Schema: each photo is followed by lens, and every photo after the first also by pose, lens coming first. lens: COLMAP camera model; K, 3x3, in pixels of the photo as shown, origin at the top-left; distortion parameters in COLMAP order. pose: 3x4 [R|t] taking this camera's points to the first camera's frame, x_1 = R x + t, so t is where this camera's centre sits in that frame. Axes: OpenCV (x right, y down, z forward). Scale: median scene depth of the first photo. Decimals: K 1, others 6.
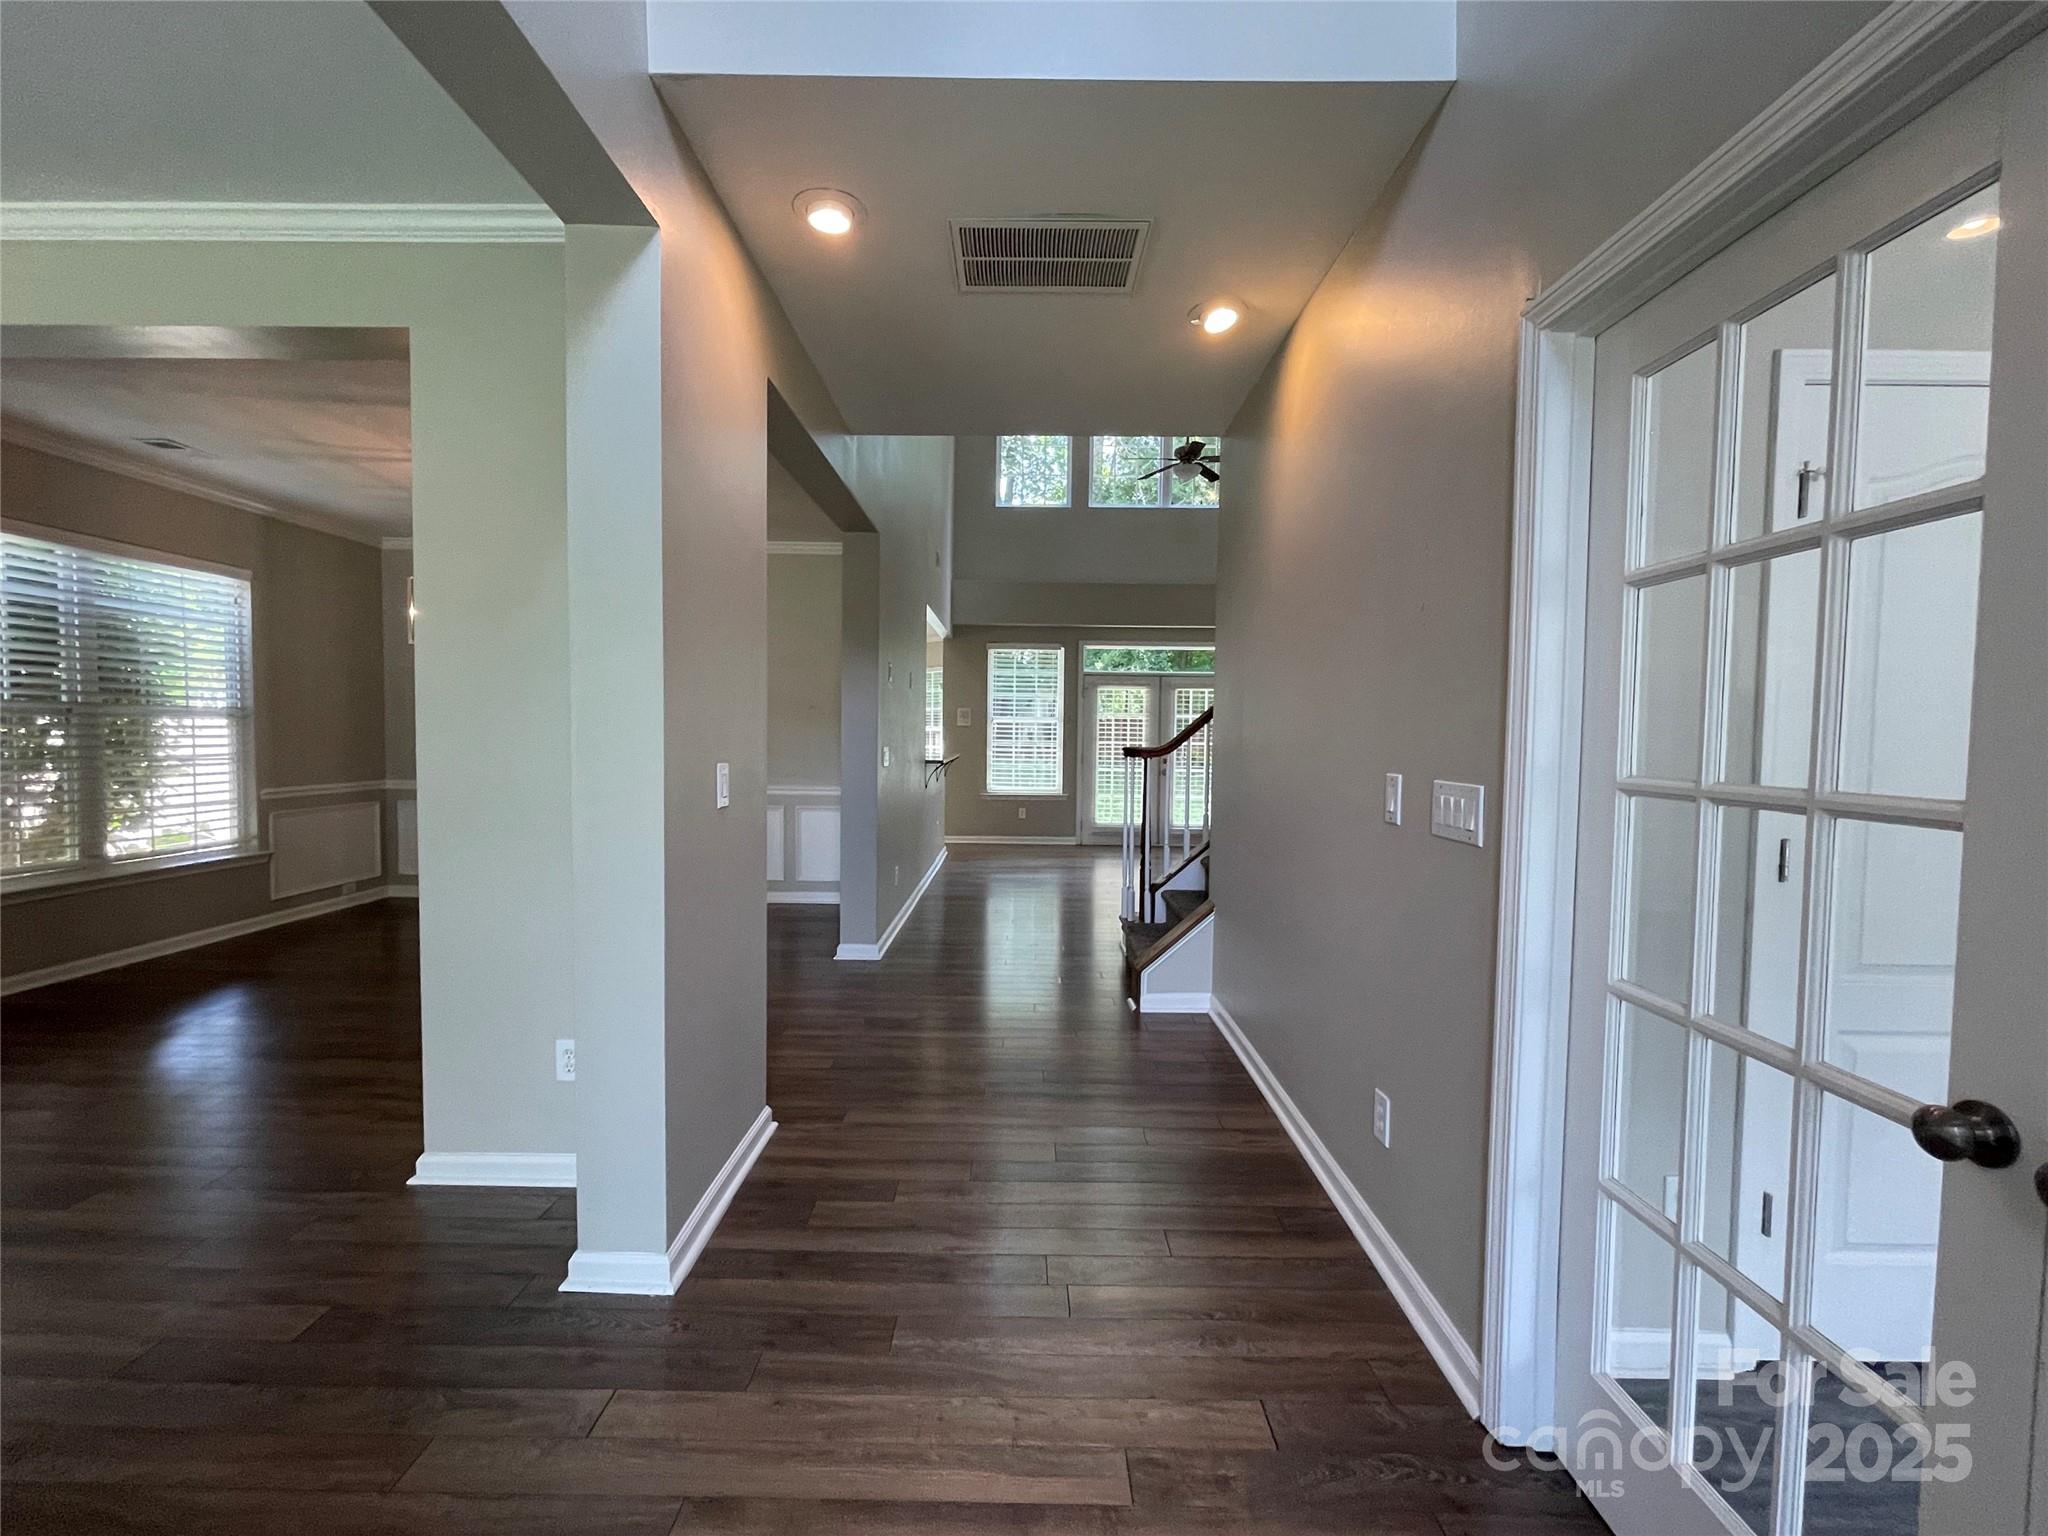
lens RADIAL K [[902.3, 0, 1027.4], [0, 902.3, 774.9], [0, 0, 1]] dist [-0.000878, -0.000046]
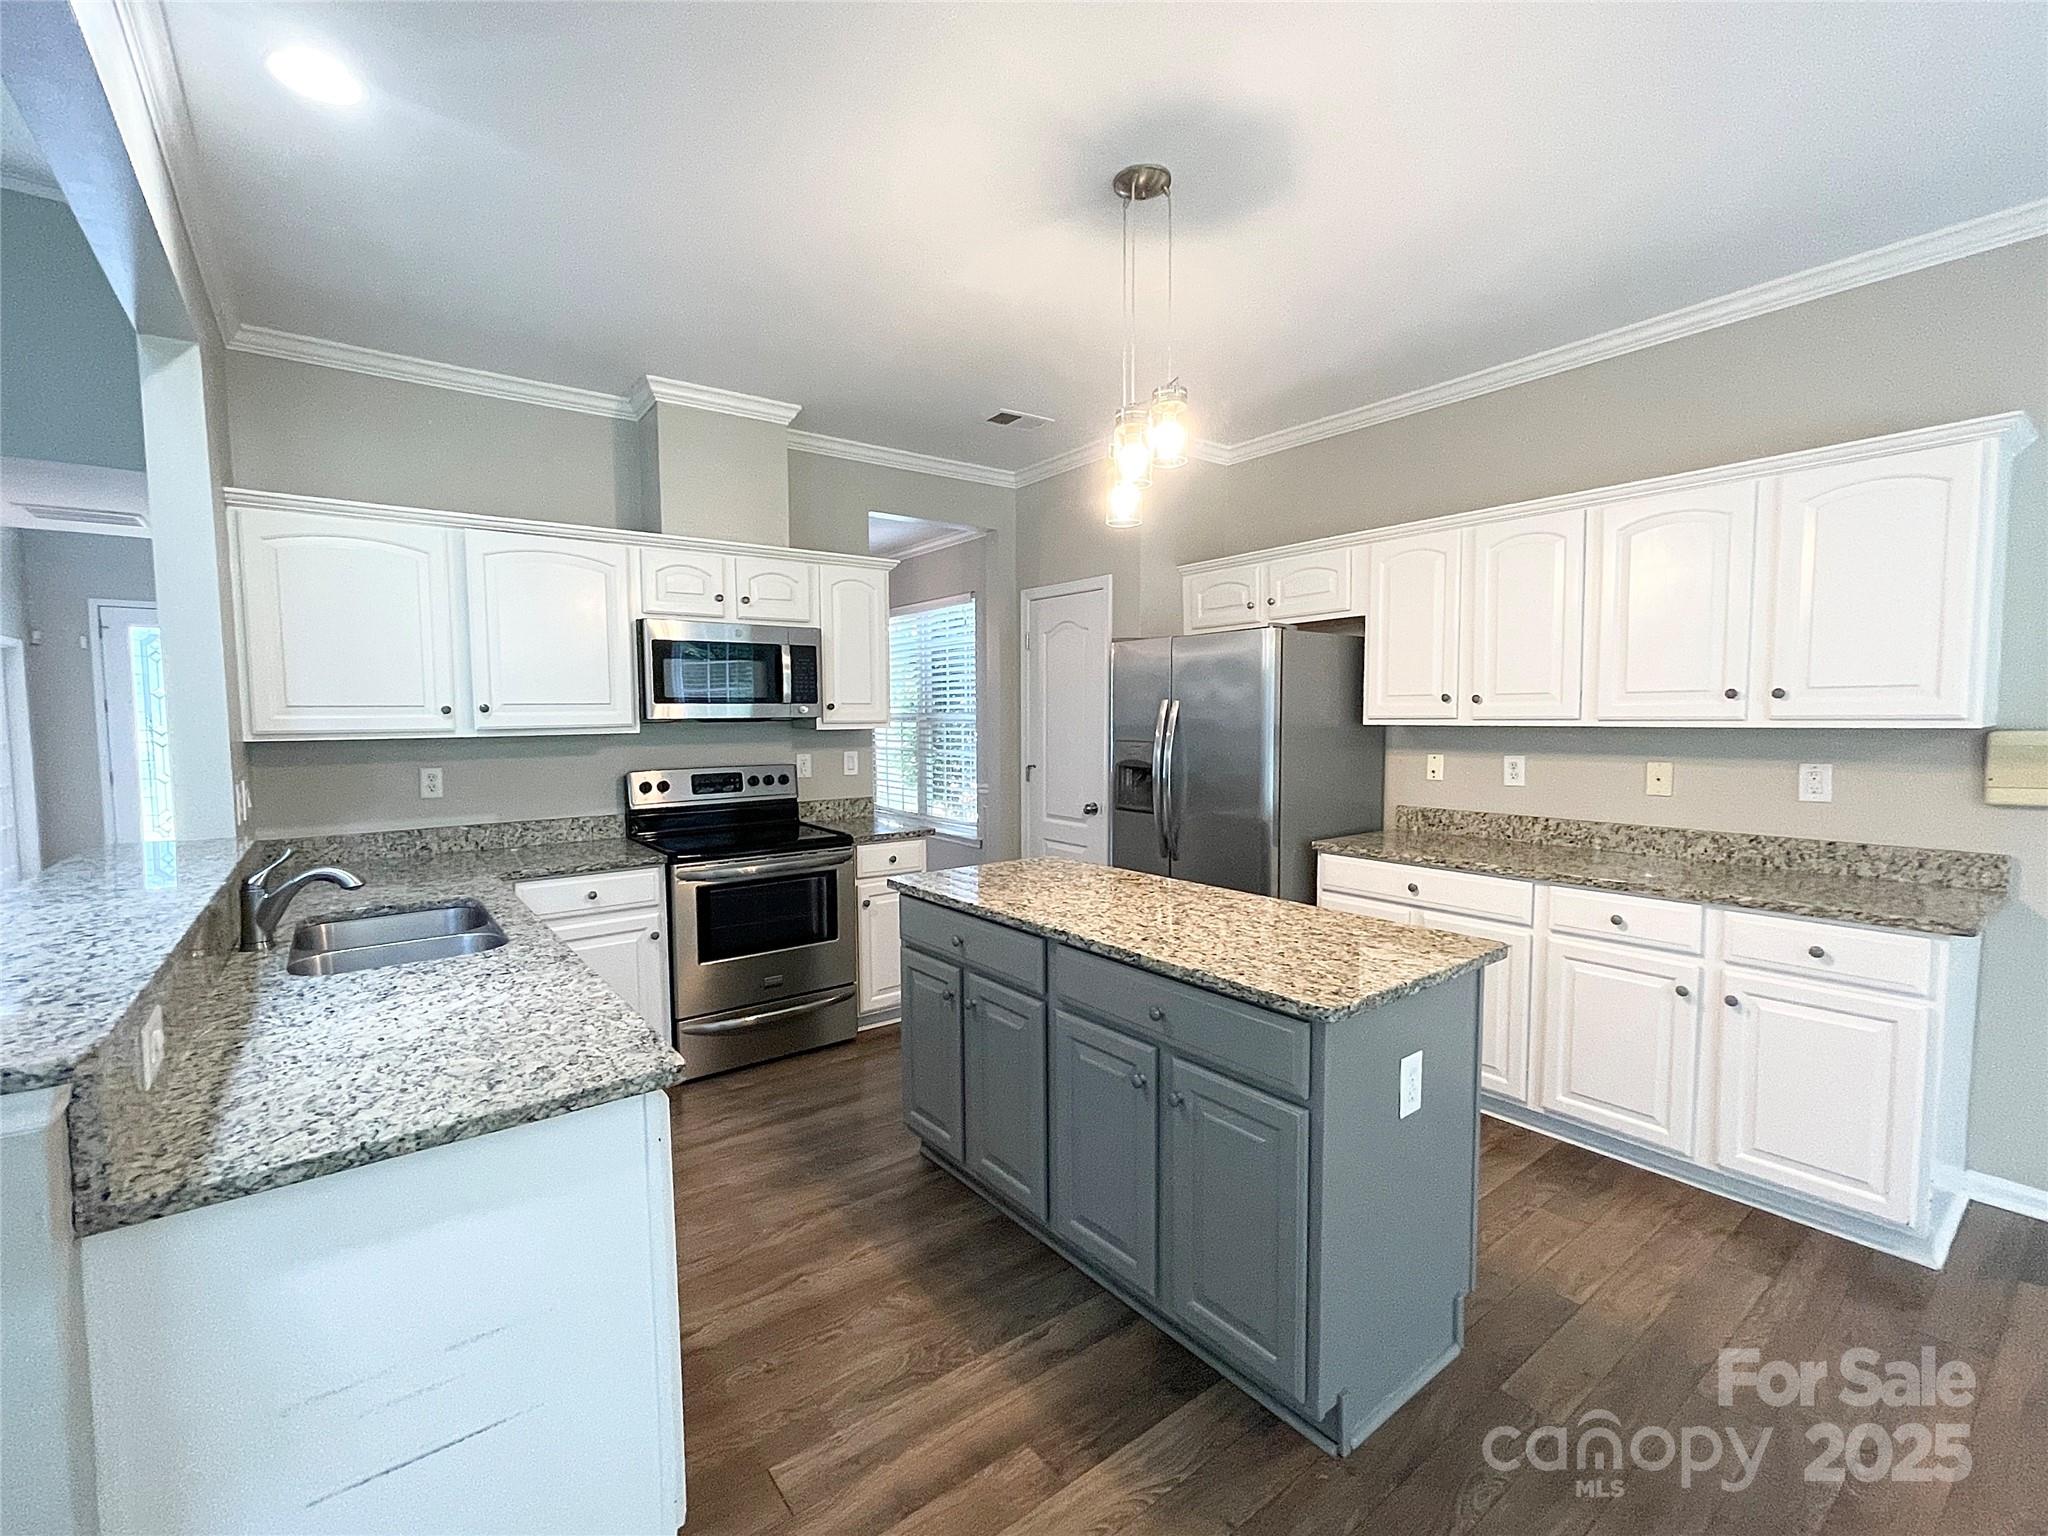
lens RADIAL K [[890.5, 0, 1017.5], [0, 890.5, 769.7], [0, 0, 1]] dist [-0.002995, 0.005241]
pose [[-0.797403, 0.031444, -0.602627, -0.389477], [-0.028208, 0.995608, 0.089273, -0.187075], [0.602787, 0.088185, -0.793014, 3.553677]]
